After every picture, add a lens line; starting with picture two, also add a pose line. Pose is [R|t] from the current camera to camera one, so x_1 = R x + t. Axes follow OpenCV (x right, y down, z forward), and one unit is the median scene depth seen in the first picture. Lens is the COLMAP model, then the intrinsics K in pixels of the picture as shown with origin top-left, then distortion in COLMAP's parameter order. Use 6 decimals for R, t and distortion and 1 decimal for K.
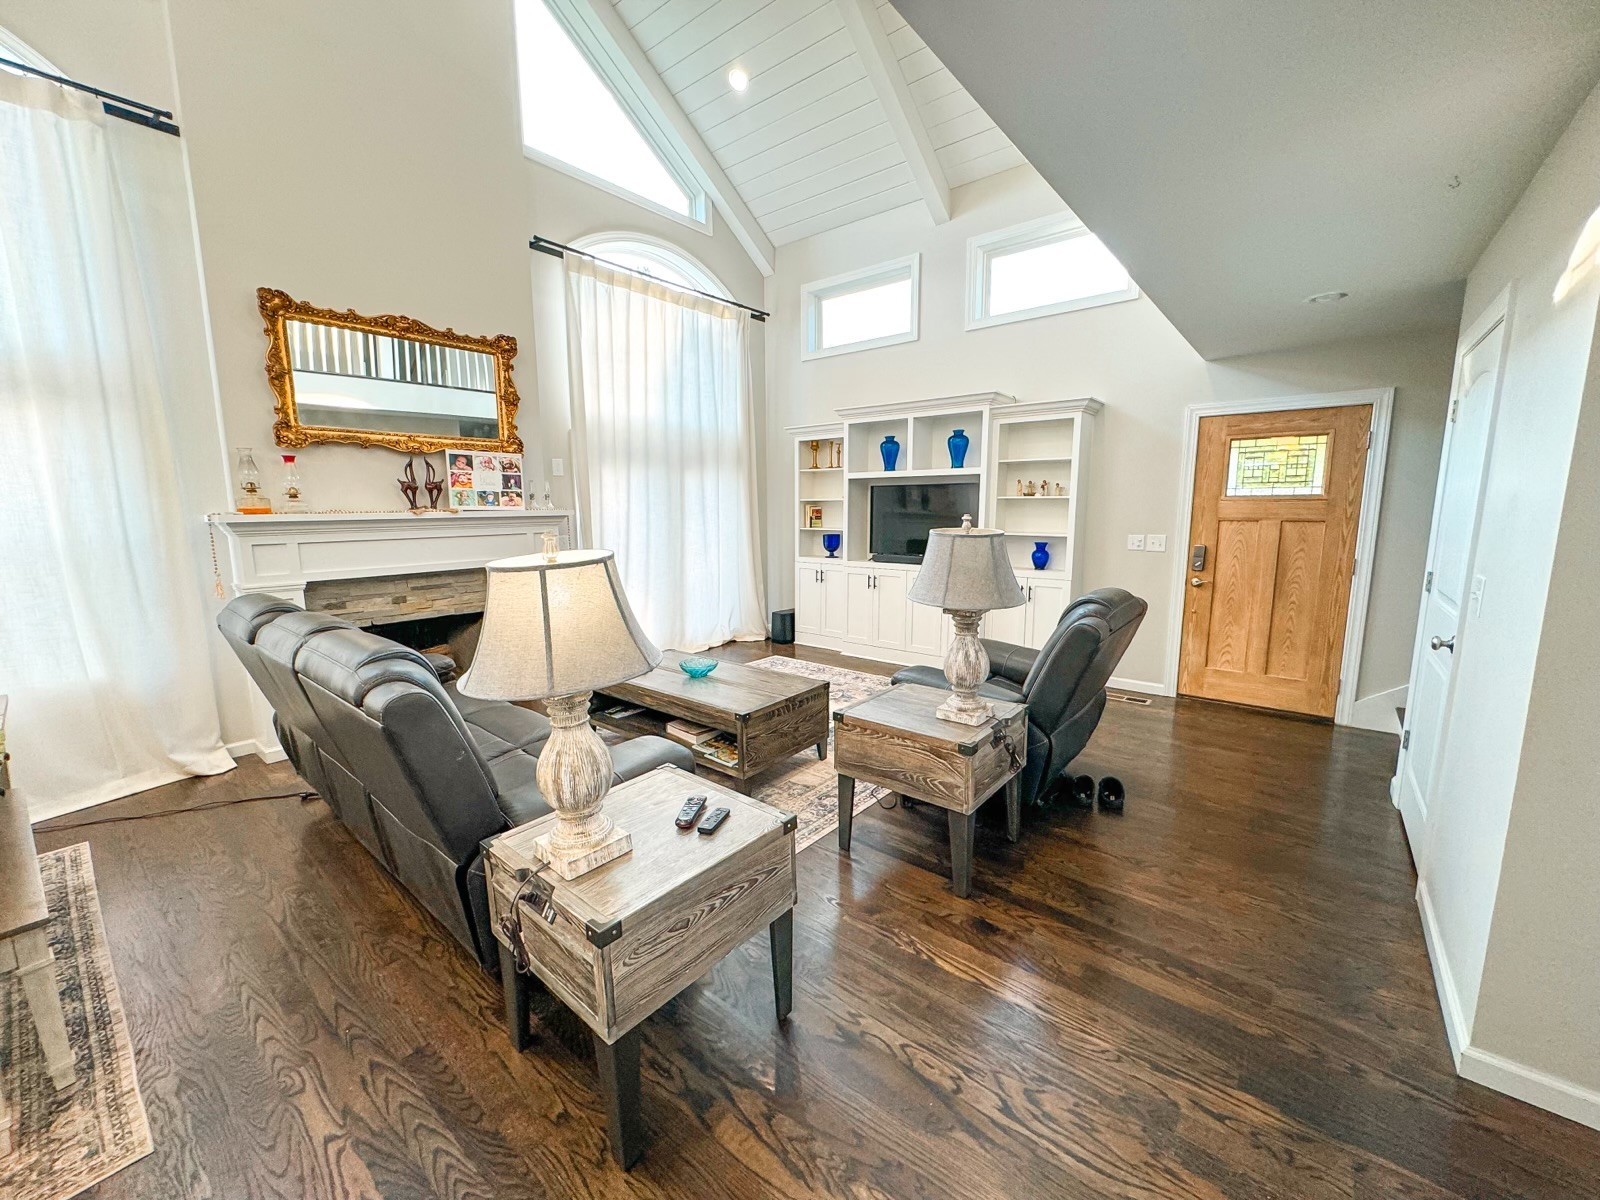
lens RADIAL K [[638.3, 0, 800.9], [0, 638.3, 597.1], [0, 0, 1]] dist [-0.001411, 0.000704]
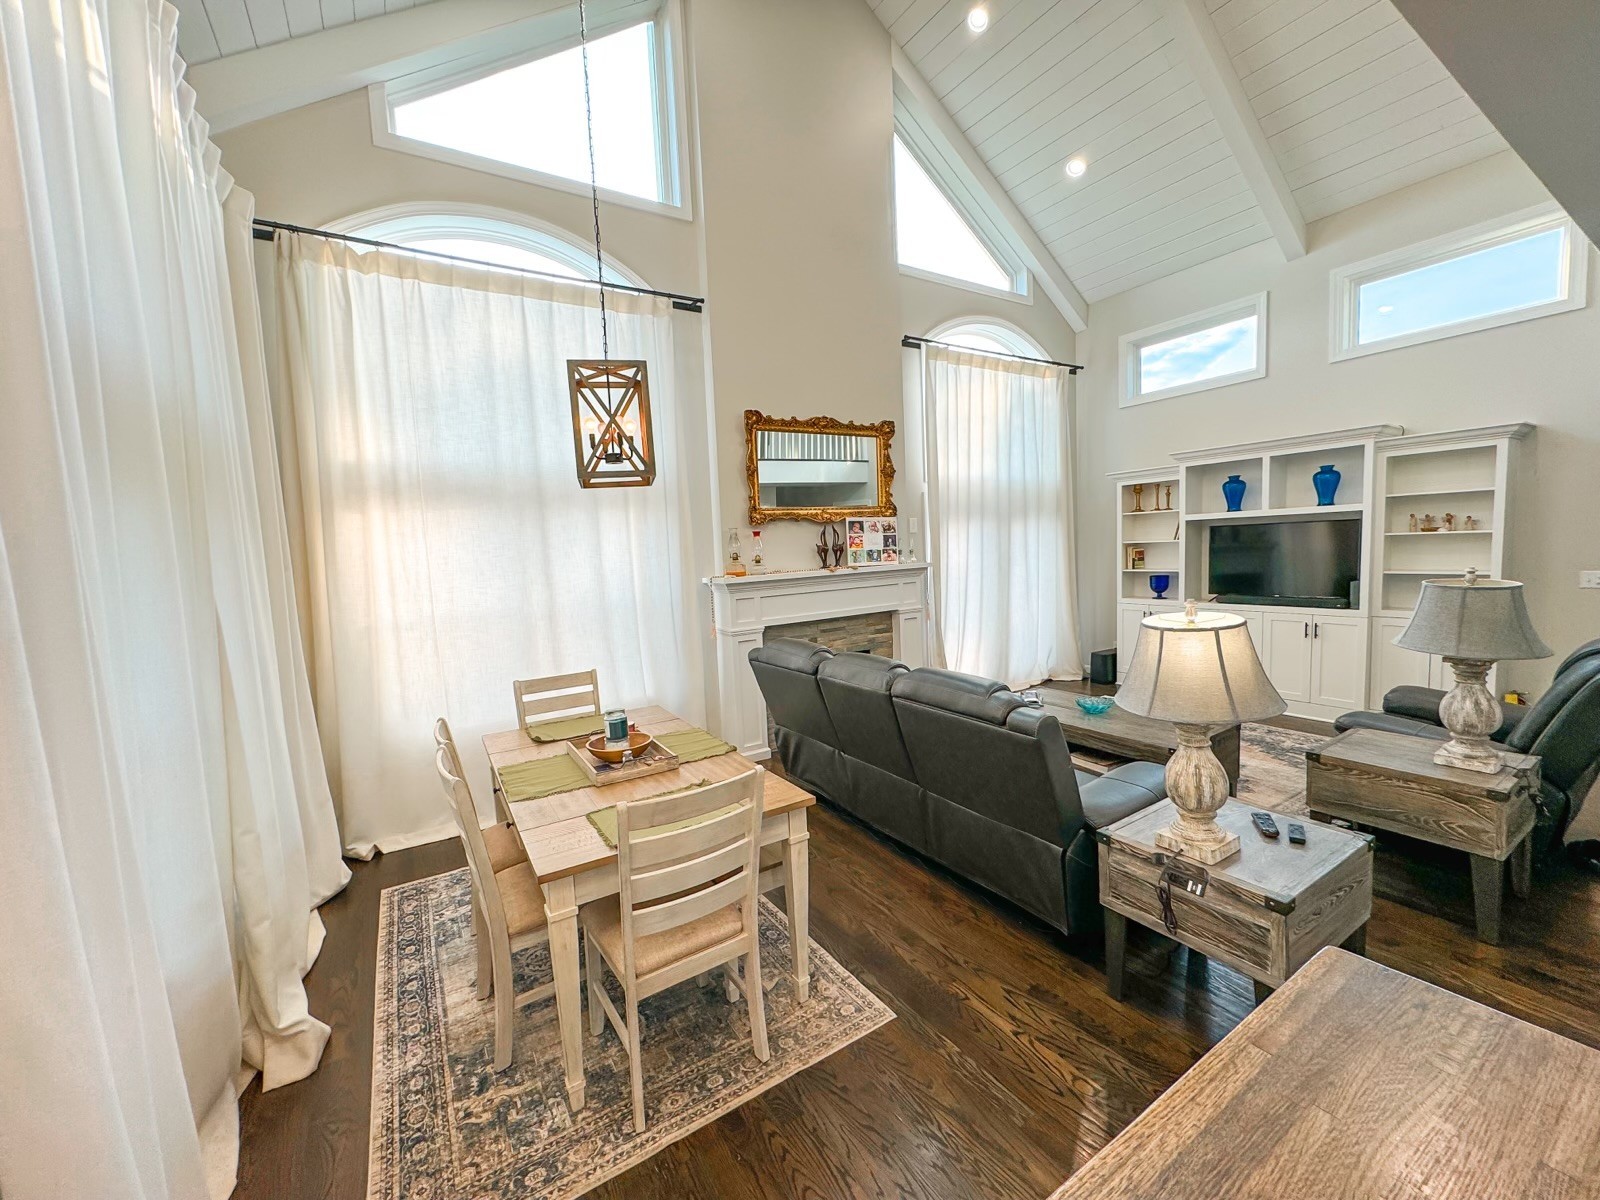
lens RADIAL K [[638.3, 0, 800.2], [0, 638.3, 597.9], [0, 0, 1]] dist [-0.001411, 0.000704]
pose [[0.948389, -0.013698, -0.316813, -0.231880], [-0.003808, 0.998503, -0.054572, -0.009324], [0.317086, 0.052962, 0.946917, -0.169062]]
